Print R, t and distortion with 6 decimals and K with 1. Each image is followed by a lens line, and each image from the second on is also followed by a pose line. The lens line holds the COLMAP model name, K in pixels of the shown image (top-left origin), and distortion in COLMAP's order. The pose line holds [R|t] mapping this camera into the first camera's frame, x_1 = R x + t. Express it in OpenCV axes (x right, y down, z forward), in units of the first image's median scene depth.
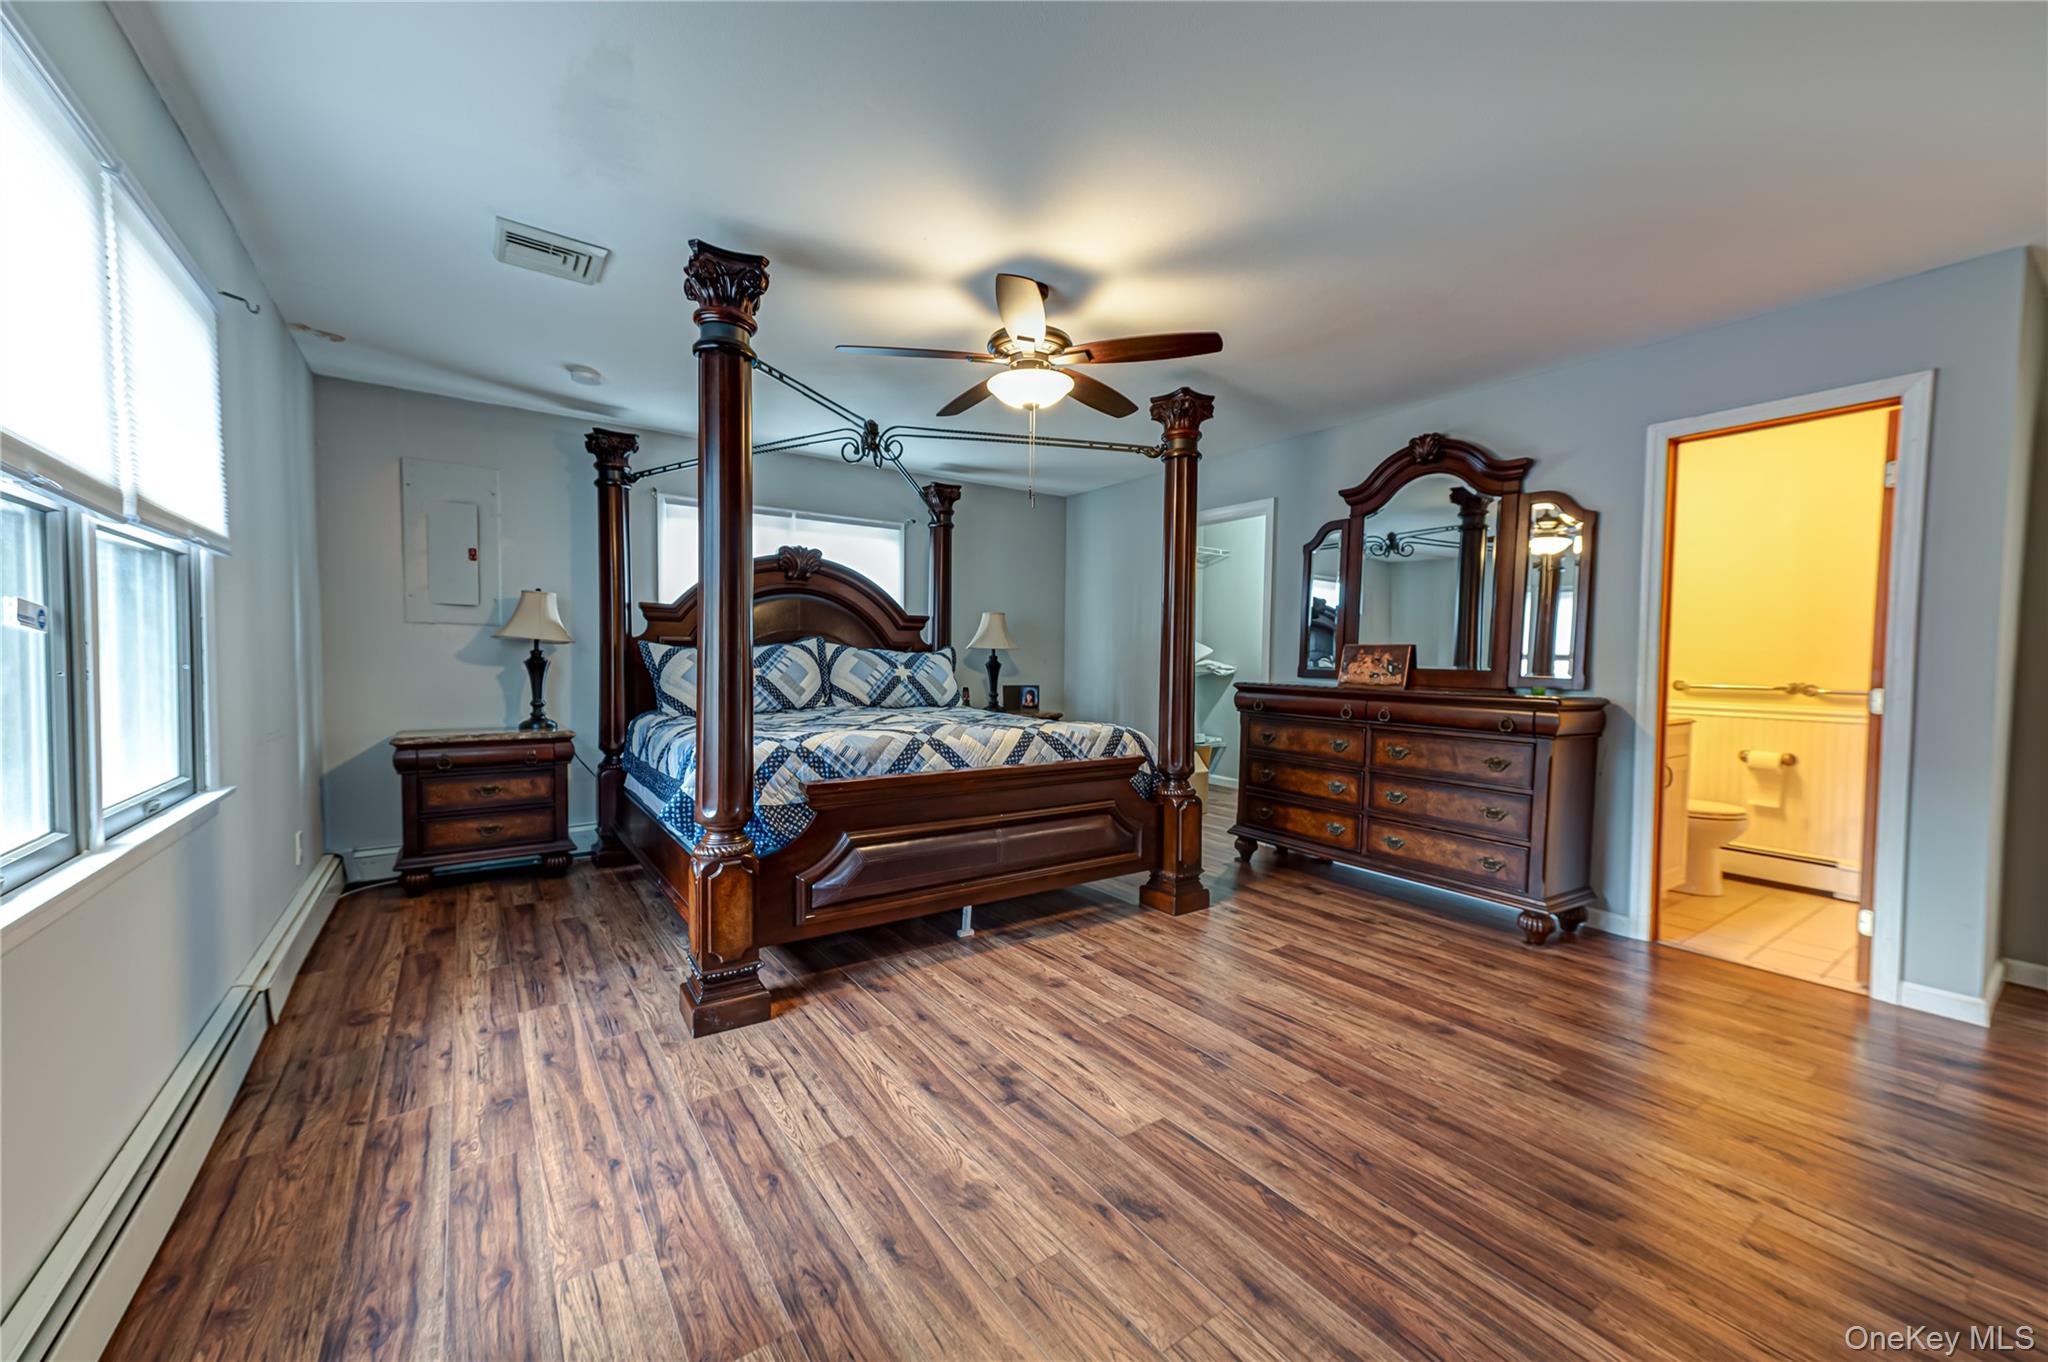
lens RADIAL K [[785.4, 0, 1034.1], [0, 785.4, 673.0], [0, 0, 1]] dist [0.018964, -0.000400]
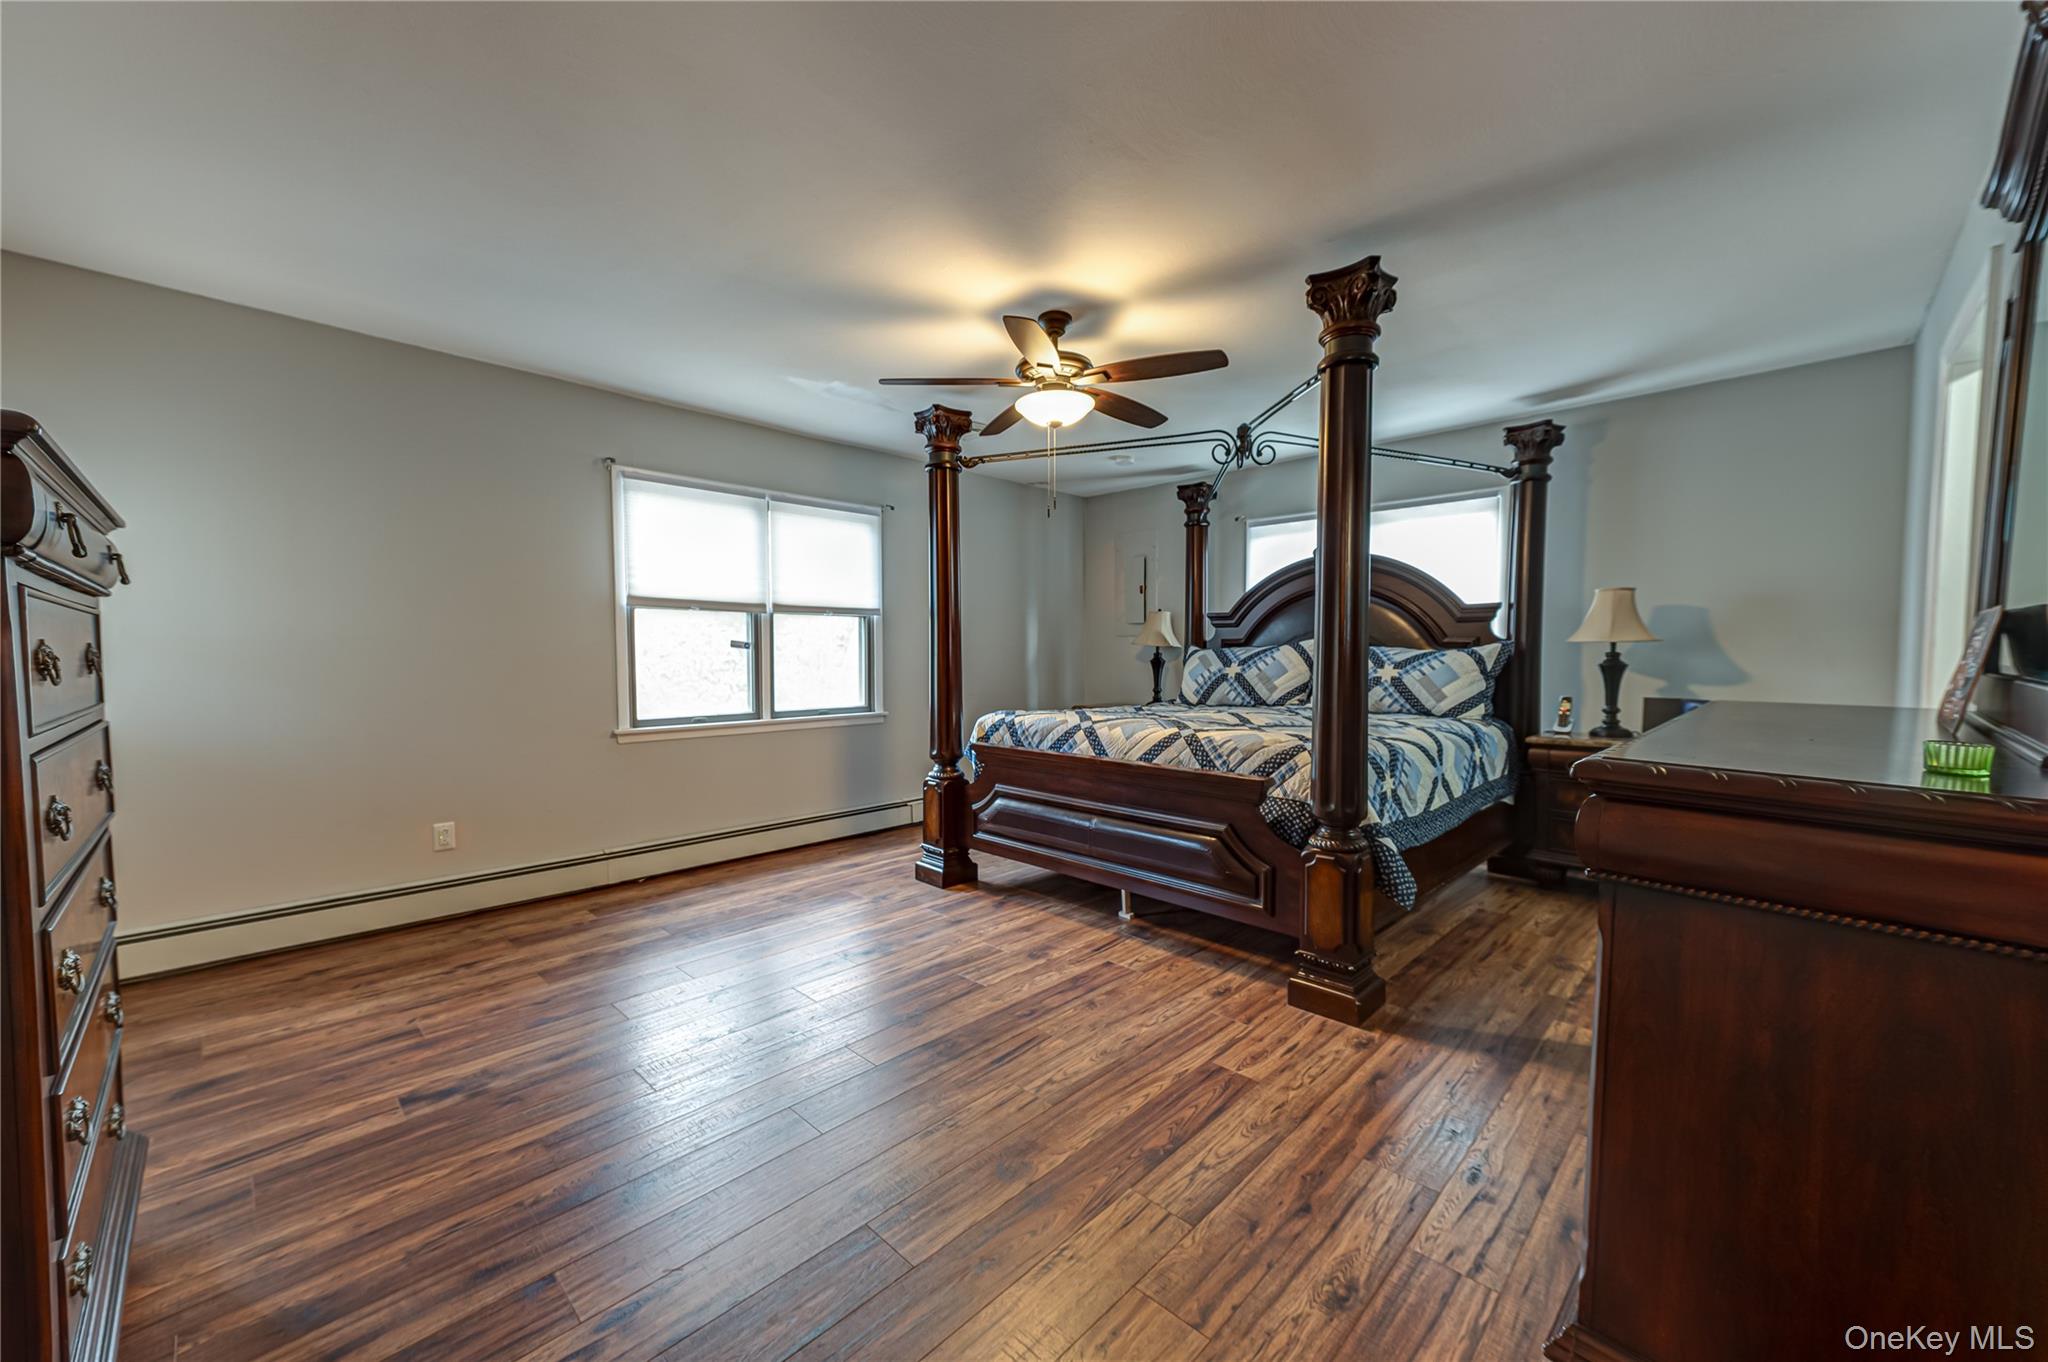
lens RADIAL K [[785.4, 0, 1025.7], [0, 785.4, 685.5], [0, 0, 1]] dist [0.018964, -0.000400]
pose [[0.178699, 0.028080, -0.983503, 0.945998], [-0.019592, 0.999496, 0.024977, -0.001823], [0.983709, 0.014805, 0.179159, 0.692111]]
